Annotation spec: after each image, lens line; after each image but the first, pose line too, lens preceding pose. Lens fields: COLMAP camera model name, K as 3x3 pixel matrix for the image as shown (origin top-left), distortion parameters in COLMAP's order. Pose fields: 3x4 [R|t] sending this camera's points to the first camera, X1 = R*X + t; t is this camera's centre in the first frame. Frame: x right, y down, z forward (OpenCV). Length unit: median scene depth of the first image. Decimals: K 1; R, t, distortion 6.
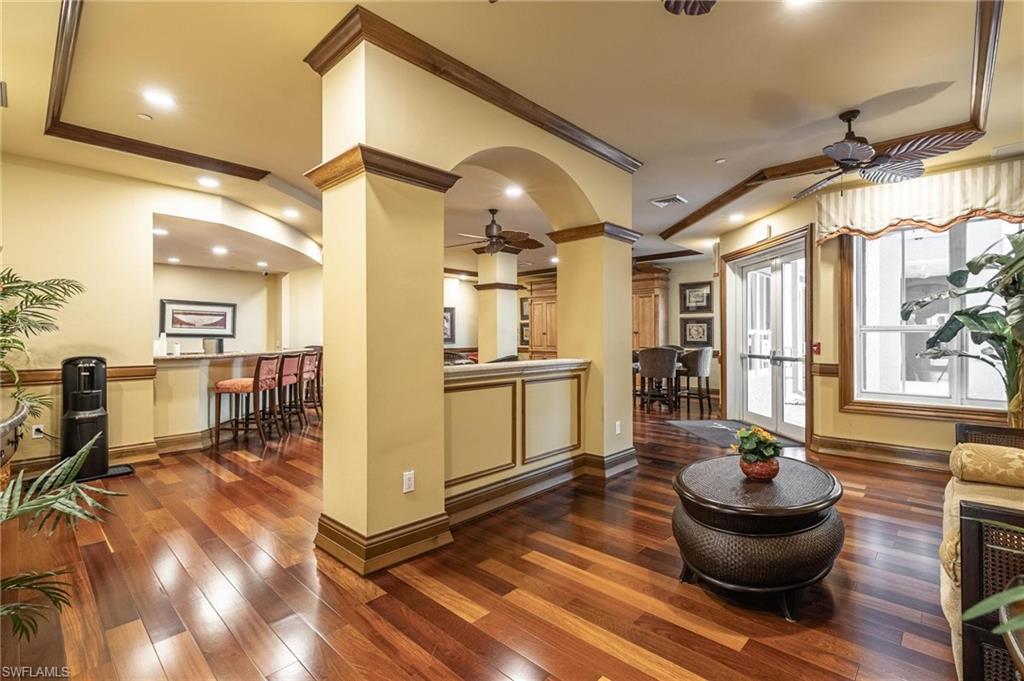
lens RADIAL K [[464.9, 0, 512.0], [0, 464.9, 340.5], [0, 0, 1]] dist [0.000026, 0.000016]
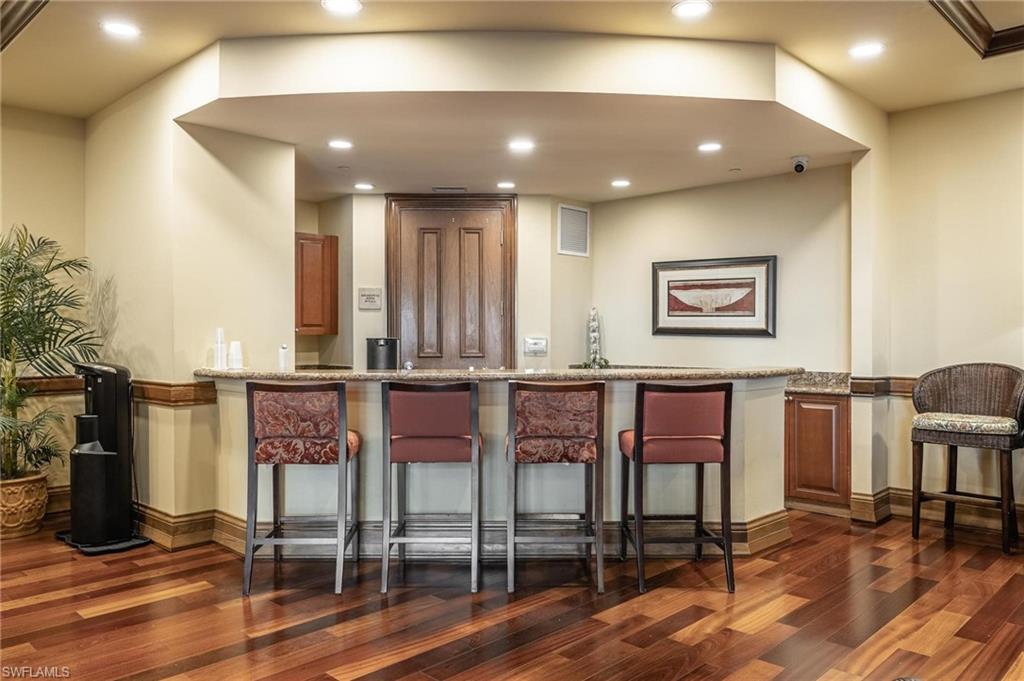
lens RADIAL K [[767.7, 0, 512.0], [0, 767.7, 340.5], [0, 0, 1]] dist [-0.004850, -0.002558]
pose [[-0.013943, 0.003595, -0.999896, 0.113116], [-0.008828, 0.999954, 0.003718, -0.003069], [0.999864, 0.008879, -0.013911, 0.842700]]
